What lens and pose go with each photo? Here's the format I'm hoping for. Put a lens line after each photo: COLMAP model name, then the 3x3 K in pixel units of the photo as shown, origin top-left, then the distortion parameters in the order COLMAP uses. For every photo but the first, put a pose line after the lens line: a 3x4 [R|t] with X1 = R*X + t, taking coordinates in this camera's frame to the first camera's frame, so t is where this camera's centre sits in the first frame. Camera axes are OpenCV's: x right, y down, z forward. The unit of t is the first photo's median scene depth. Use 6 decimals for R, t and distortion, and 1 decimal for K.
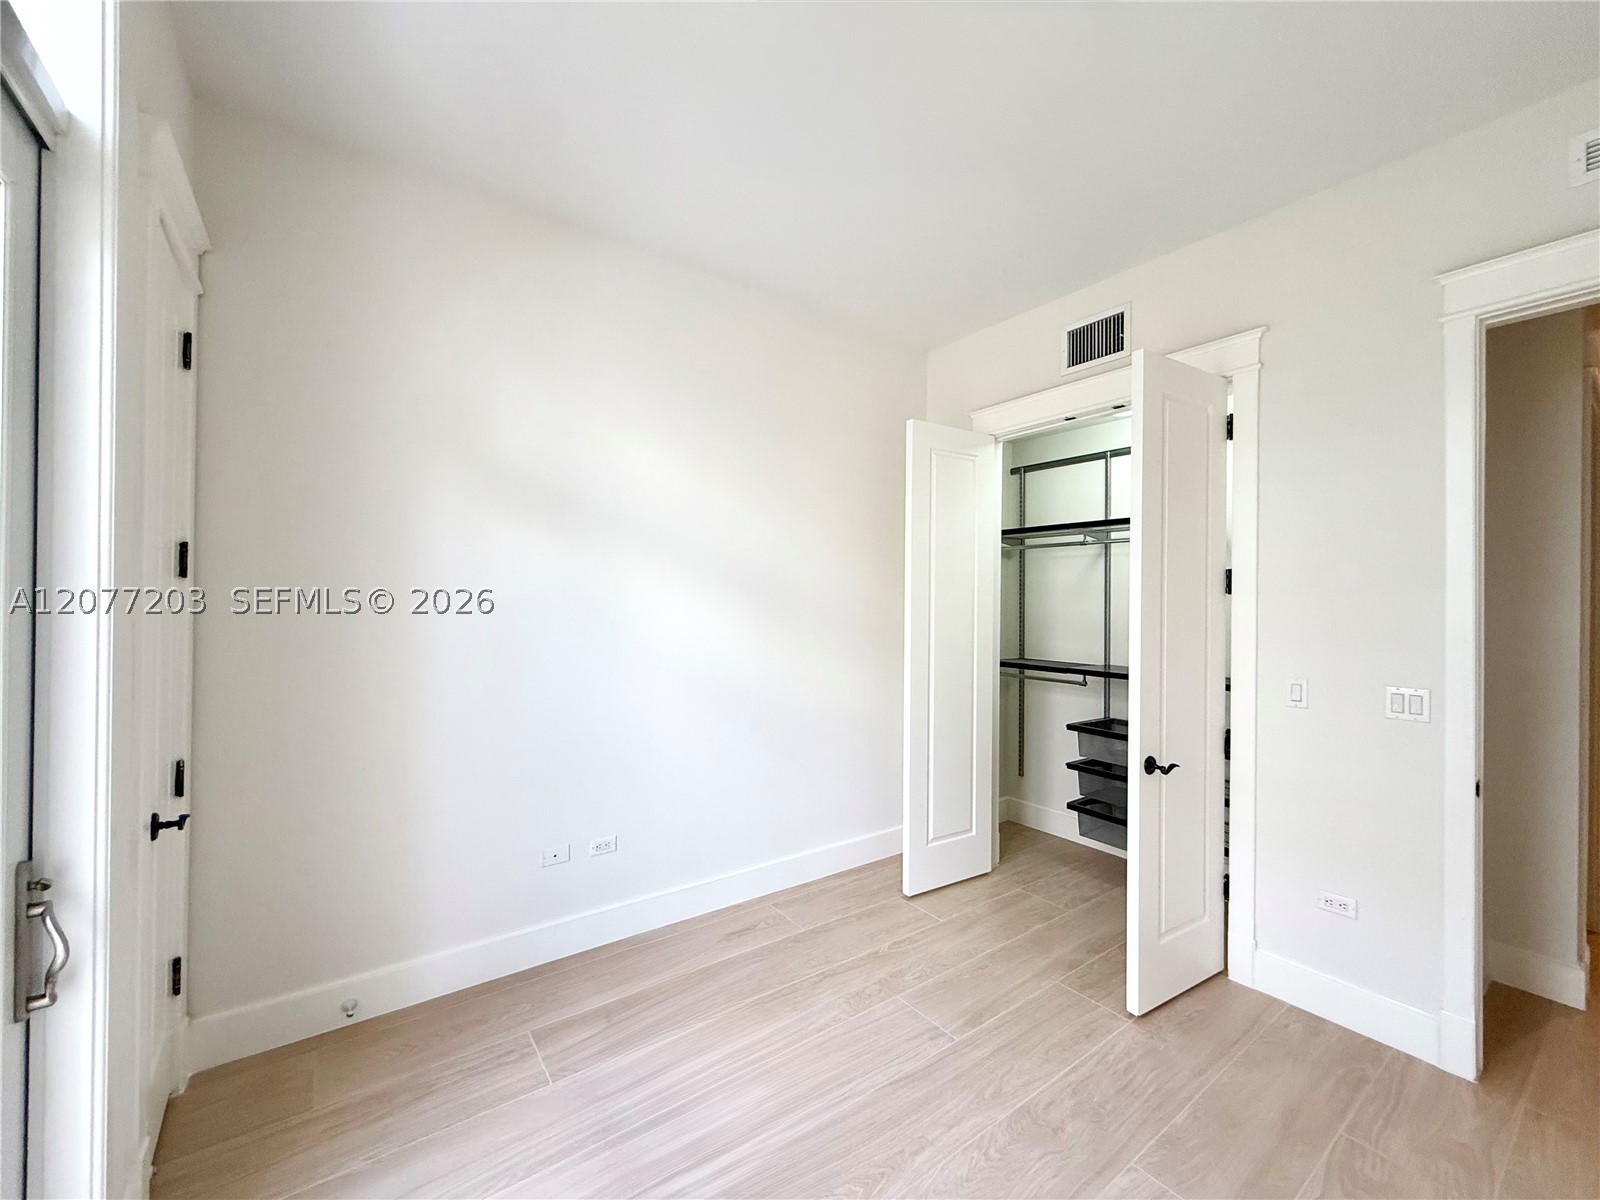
lens RADIAL K [[638.3, 0, 800.0], [0, 638.3, 600.0], [0, 0, 1]] dist [-0.000176, 0.000561]
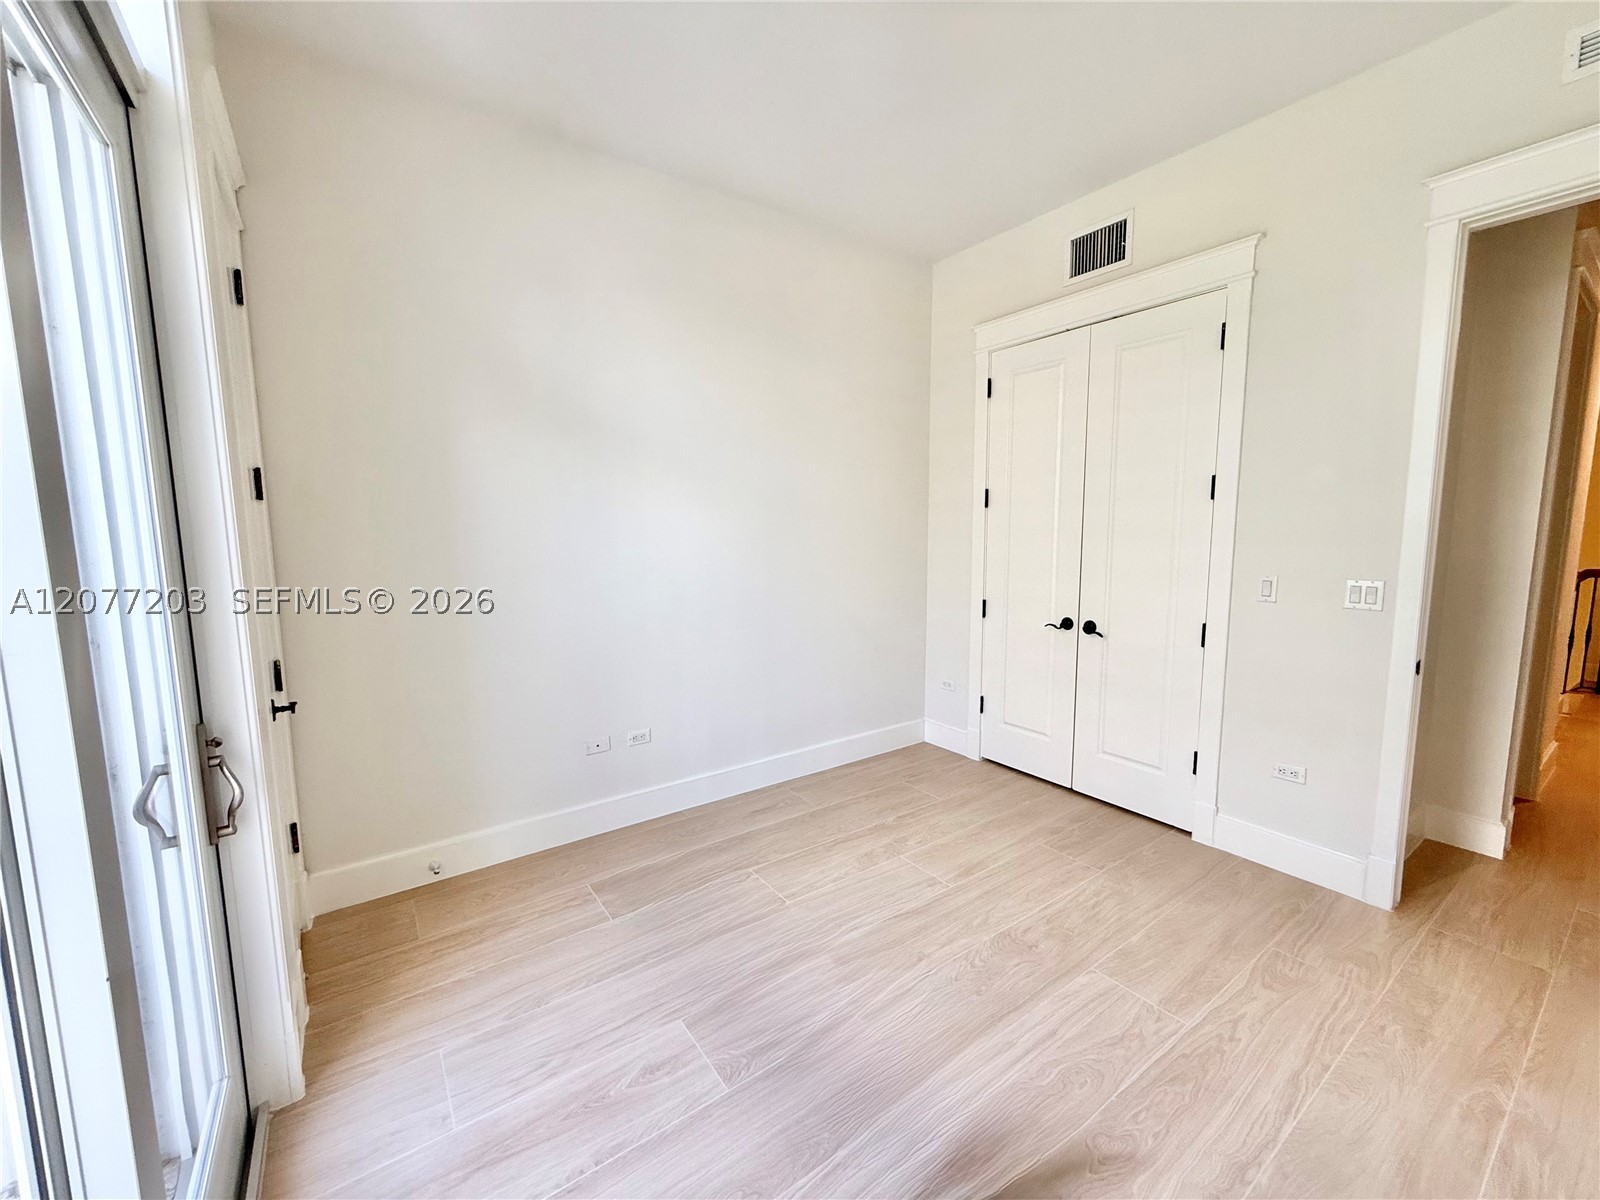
lens RADIAL K [[638.3, 0, 800.0], [0, 638.3, 600.0], [0, 0, 1]] dist [-0.000176, 0.000561]
pose [[0.999749, -0.018143, -0.013121, -0.007694], [0.019575, 0.992722, 0.118830, 0.021802], [0.010870, -0.119057, 0.992828, -0.107961]]
